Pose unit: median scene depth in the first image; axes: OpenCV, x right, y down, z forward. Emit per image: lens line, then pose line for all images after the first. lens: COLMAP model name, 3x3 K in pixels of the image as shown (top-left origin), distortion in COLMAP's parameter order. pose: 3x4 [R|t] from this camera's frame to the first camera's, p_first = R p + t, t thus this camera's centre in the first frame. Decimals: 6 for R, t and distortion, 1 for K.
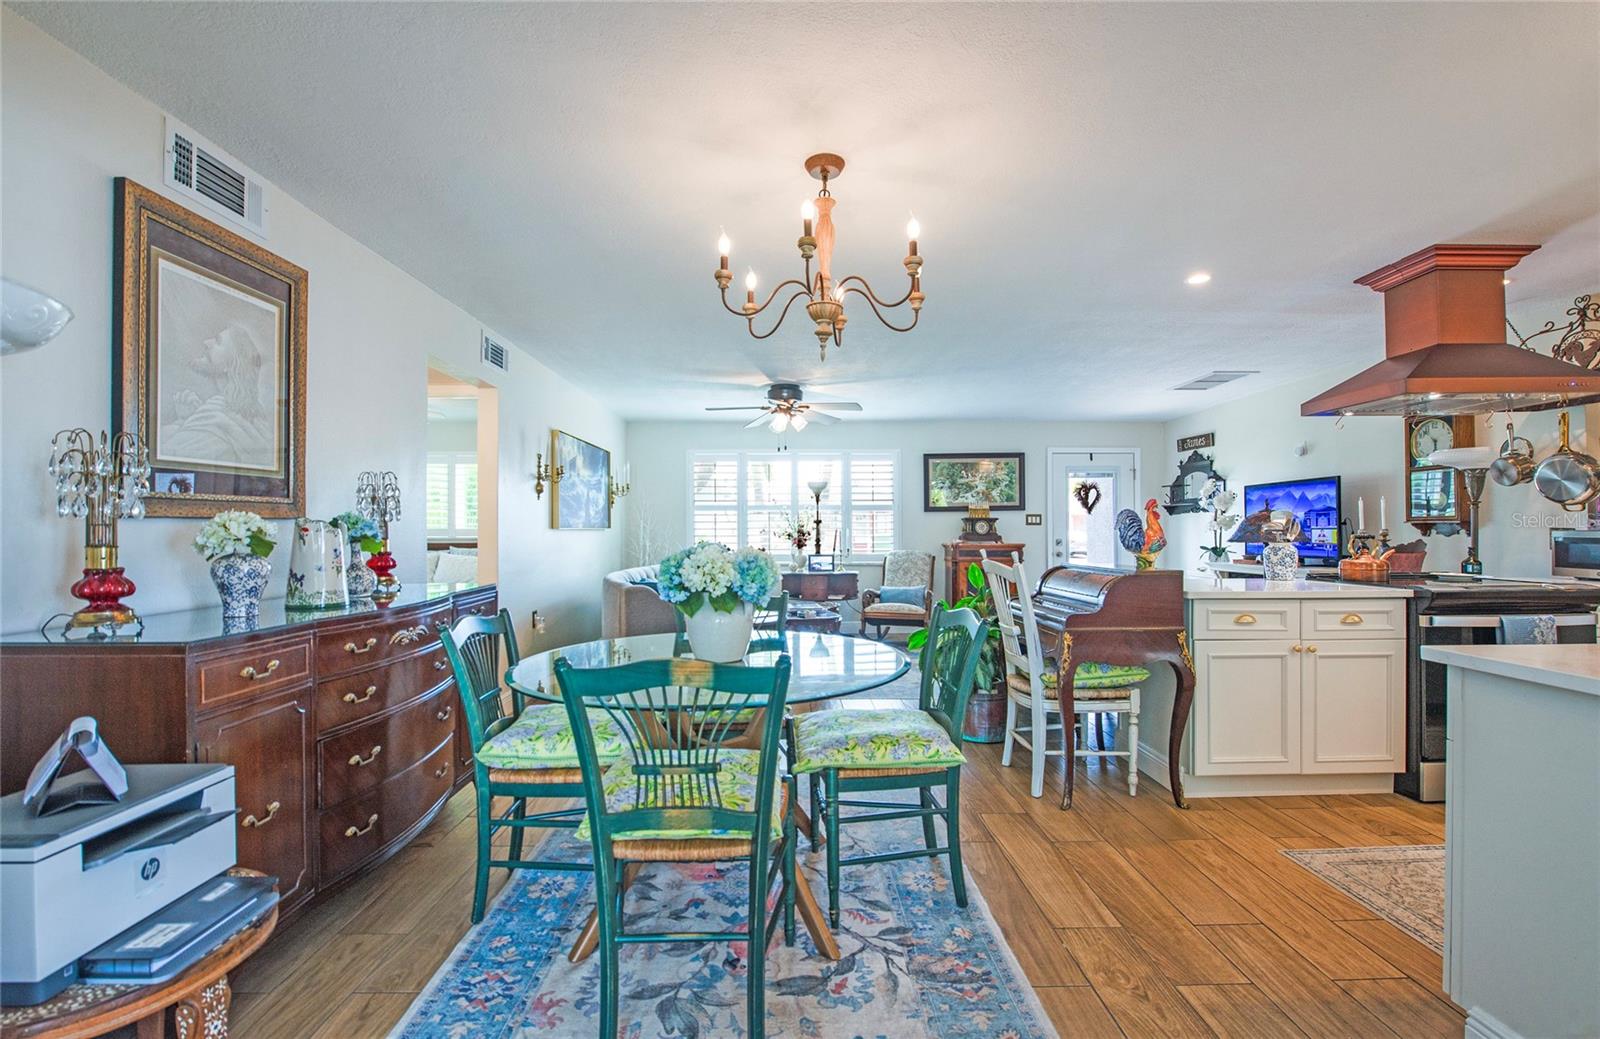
lens RADIAL K [[670.5, 0, 800.3], [0, 670.5, 524.3], [0, 0, 1]] dist [-0.015455, -0.000946]
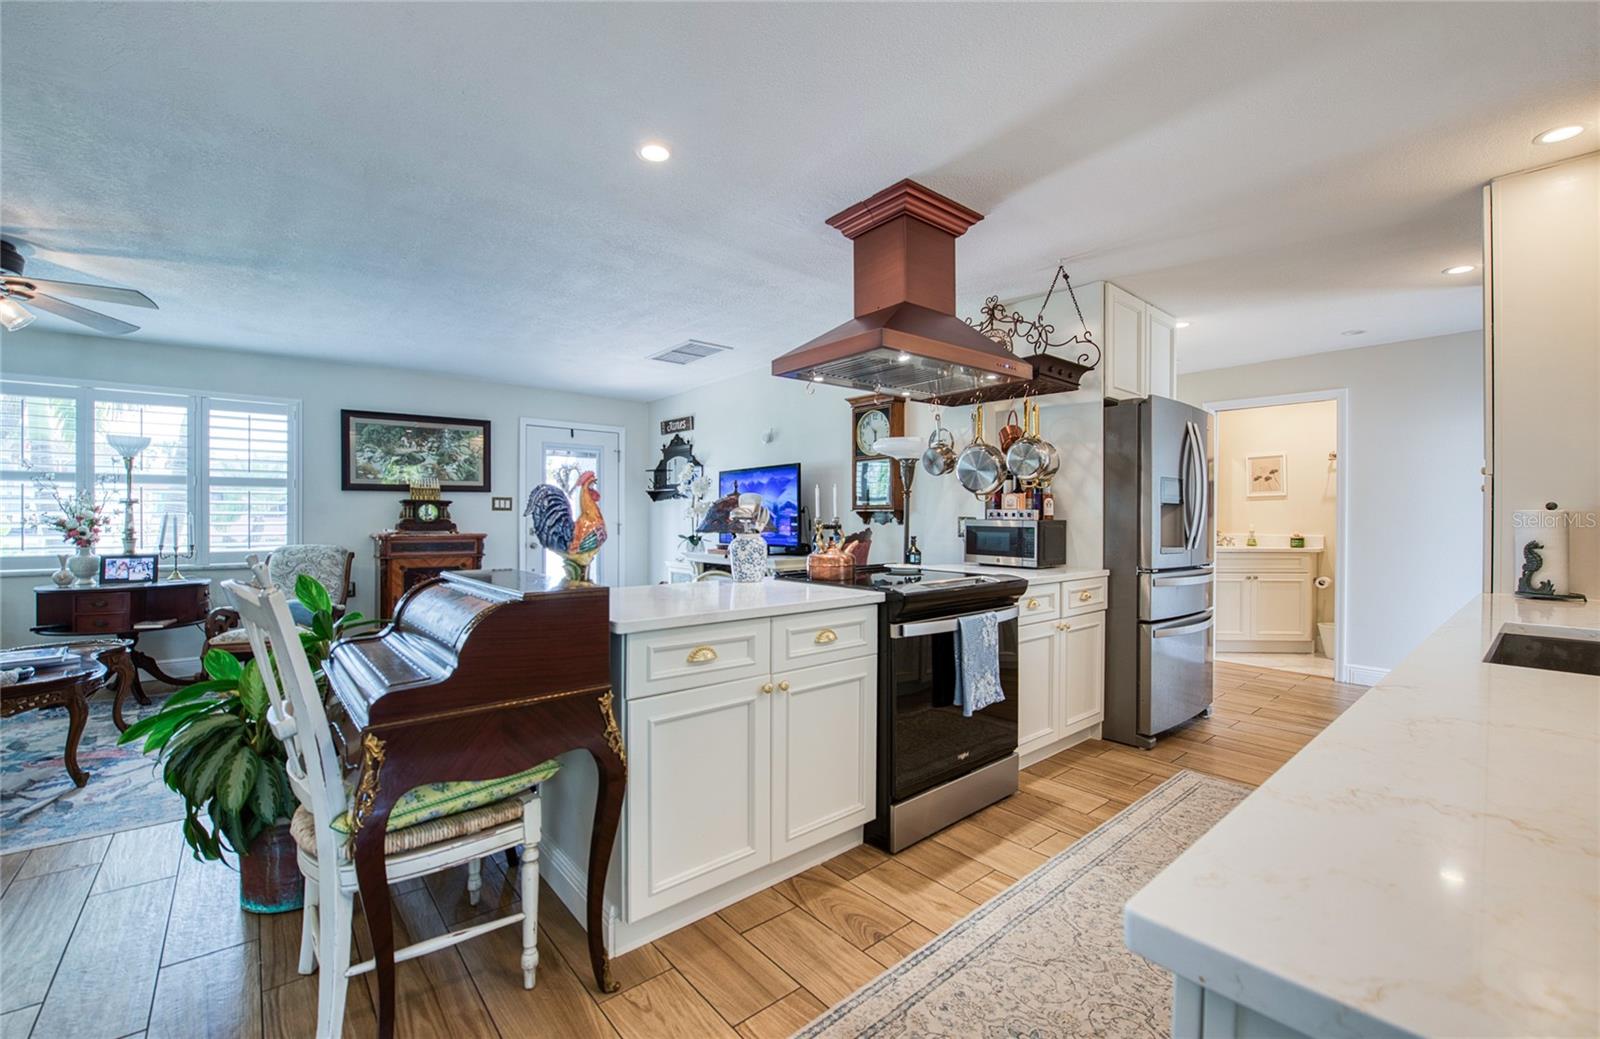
lens RADIAL K [[660.2, 0, 795.5], [0, 660.2, 525.9], [0, 0, 1]] dist [-0.010297, -0.000219]
pose [[0.768908, -0.003959, 0.639347, 0.260676], [-0.010387, 0.999772, 0.018682, 0.002934], [-0.639275, -0.021005, 0.768691, 0.358010]]
